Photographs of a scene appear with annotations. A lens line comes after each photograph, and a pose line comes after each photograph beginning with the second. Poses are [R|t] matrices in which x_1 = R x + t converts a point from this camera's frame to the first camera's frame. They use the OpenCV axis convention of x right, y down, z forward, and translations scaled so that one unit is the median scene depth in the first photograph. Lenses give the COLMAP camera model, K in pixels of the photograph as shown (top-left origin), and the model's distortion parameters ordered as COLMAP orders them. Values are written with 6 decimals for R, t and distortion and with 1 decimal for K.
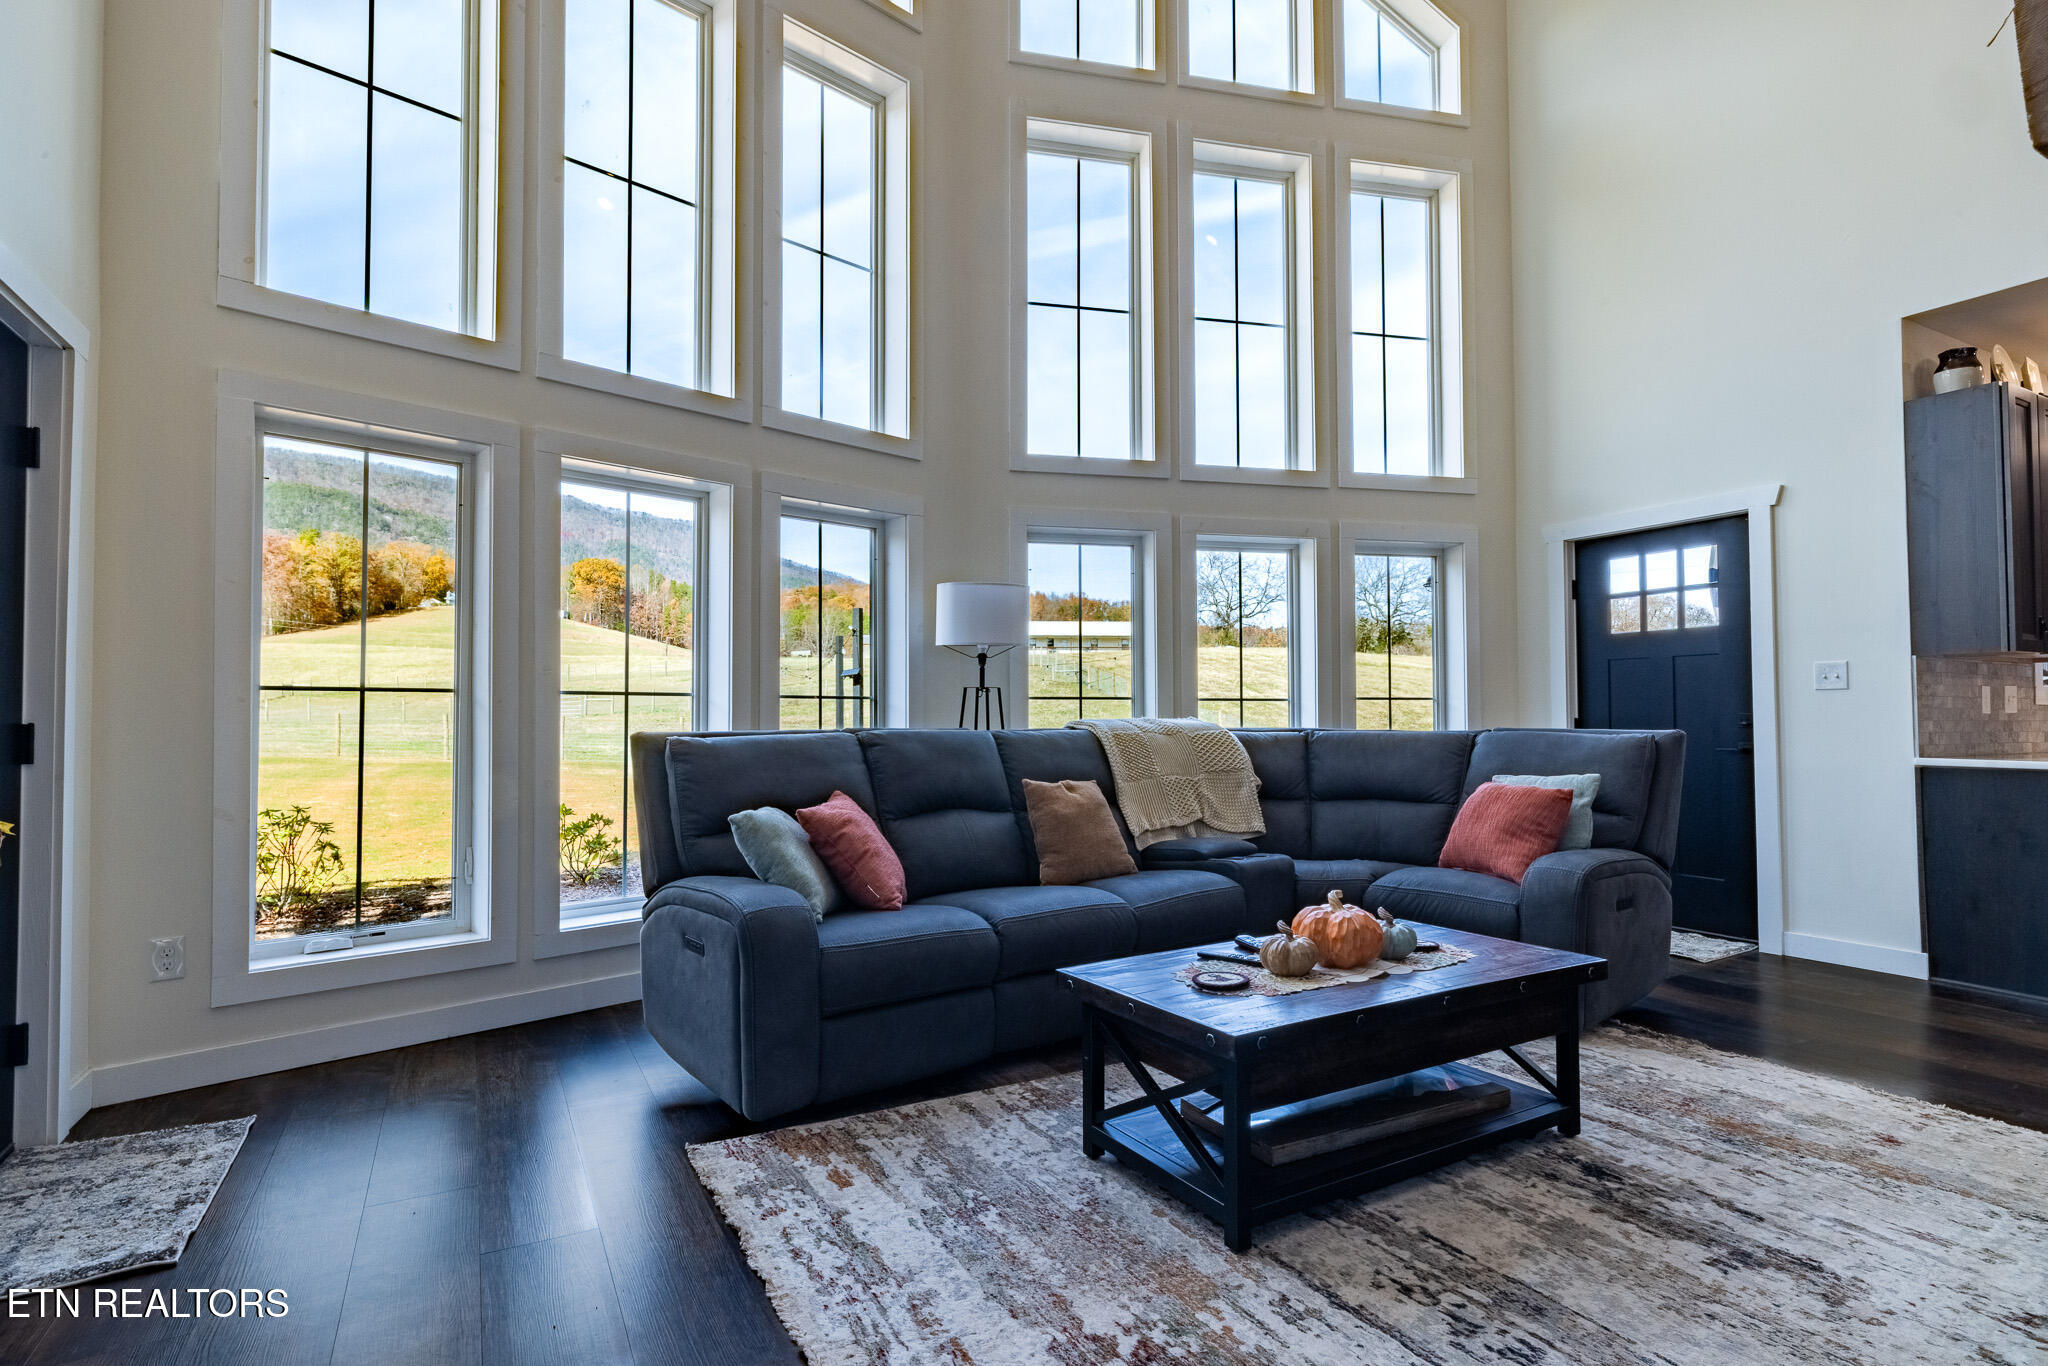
lens RADIAL K [[1035.1, 0, 1027.0], [0, 1035.1, 691.2], [0, 0, 1]] dist [-0.001962, -0.000225]
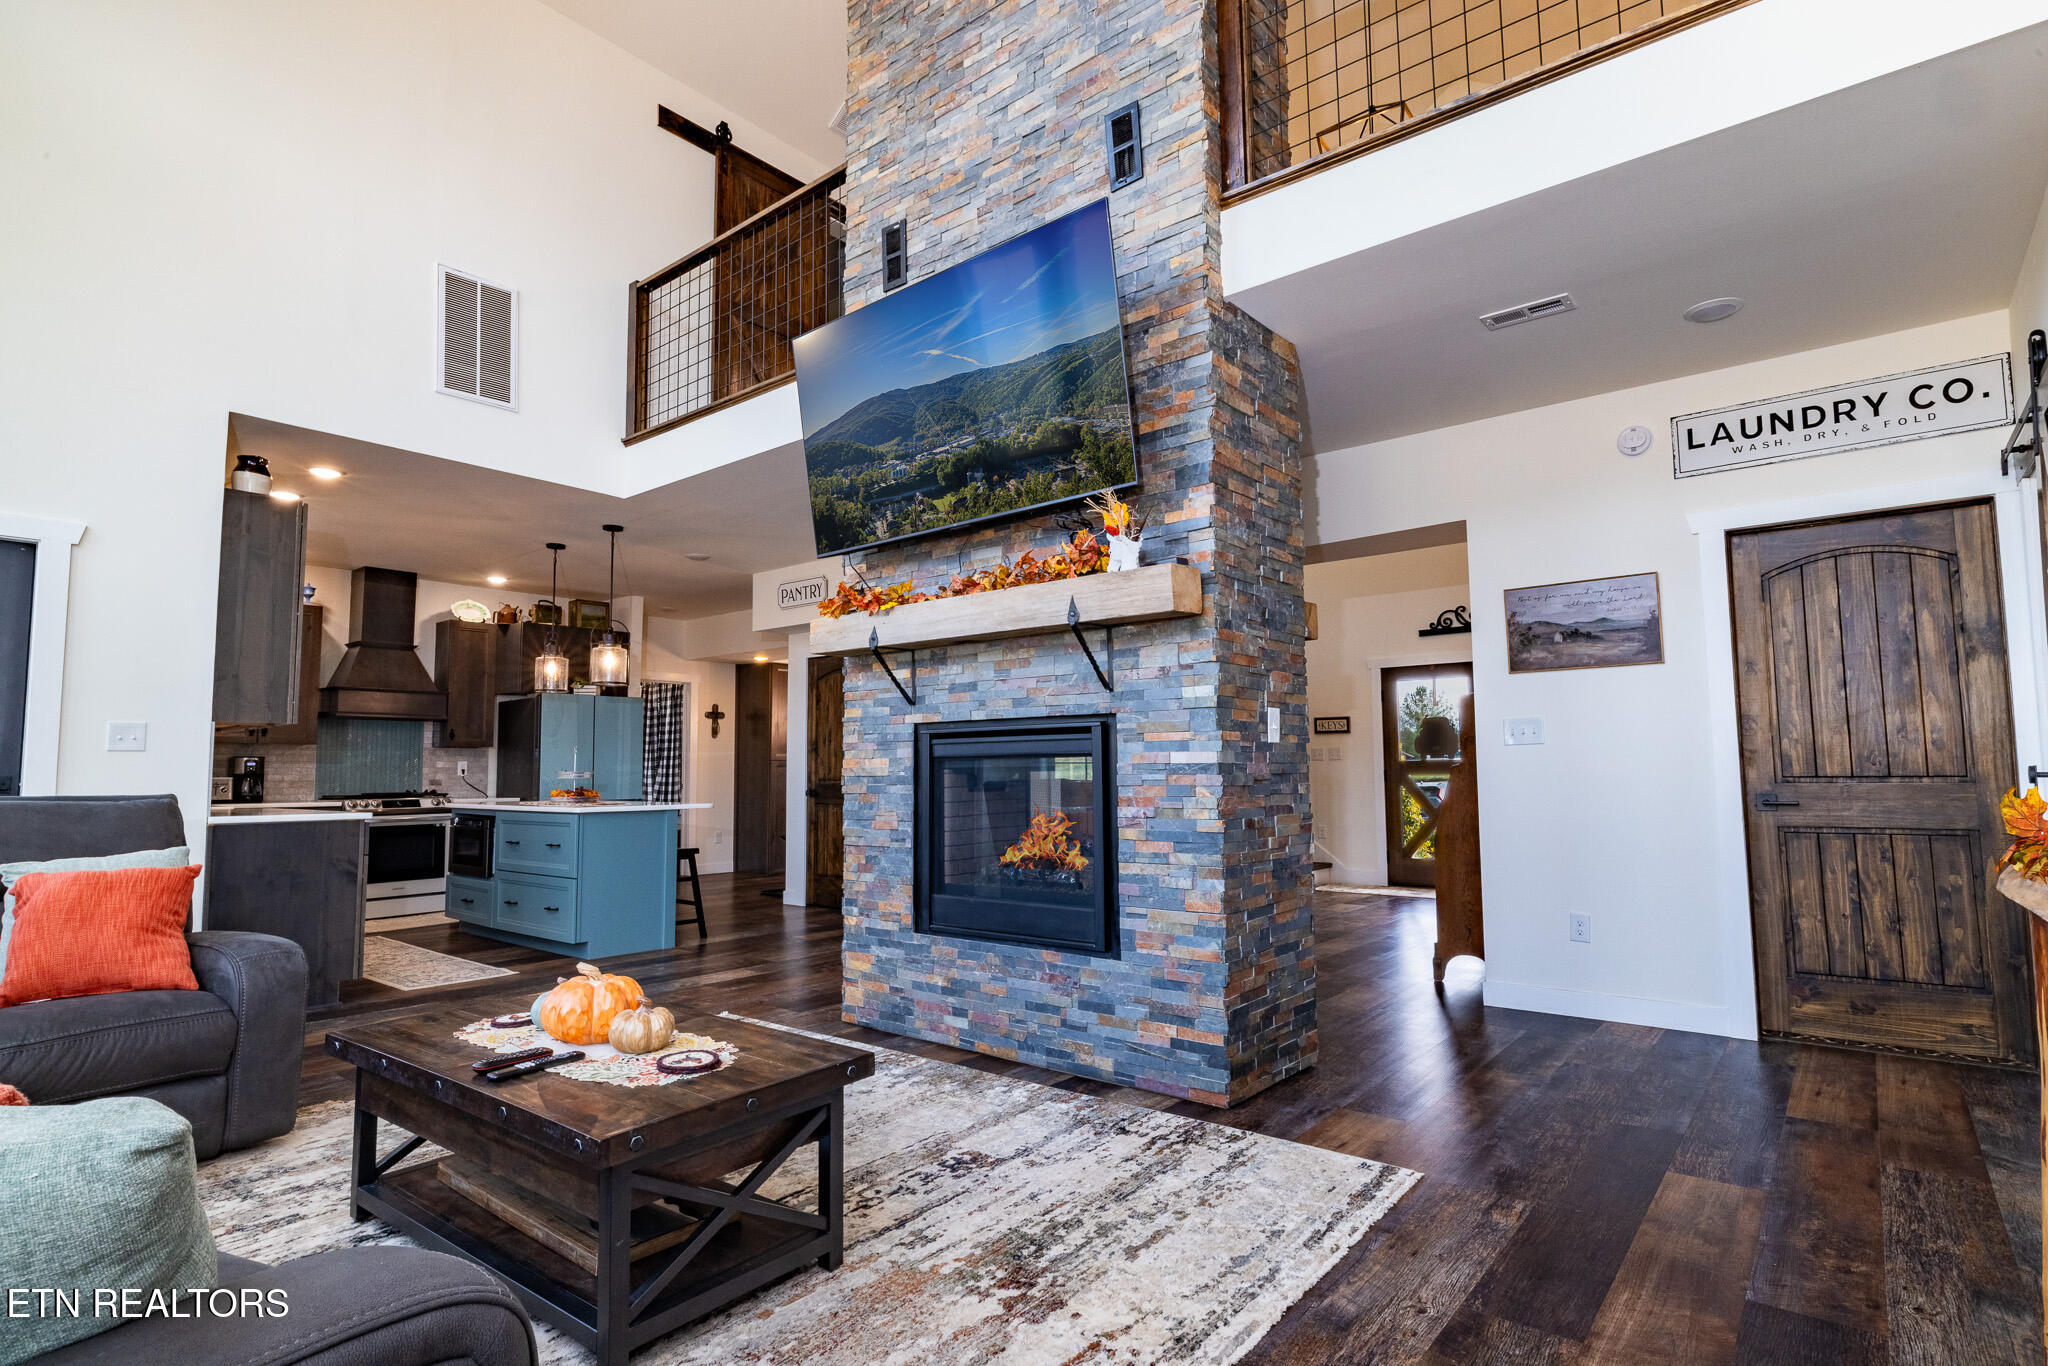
lens RADIAL K [[1035.1, 0, 1026.6], [0, 1035.1, 681.9], [0, 0, 1]] dist [-0.001962, -0.000225]
pose [[-0.379370, 0.081983, 0.921606, -1.015018], [-0.014895, 0.995396, -0.094679, 0.030059], [-0.925125, -0.049645, -0.376402, 1.369054]]
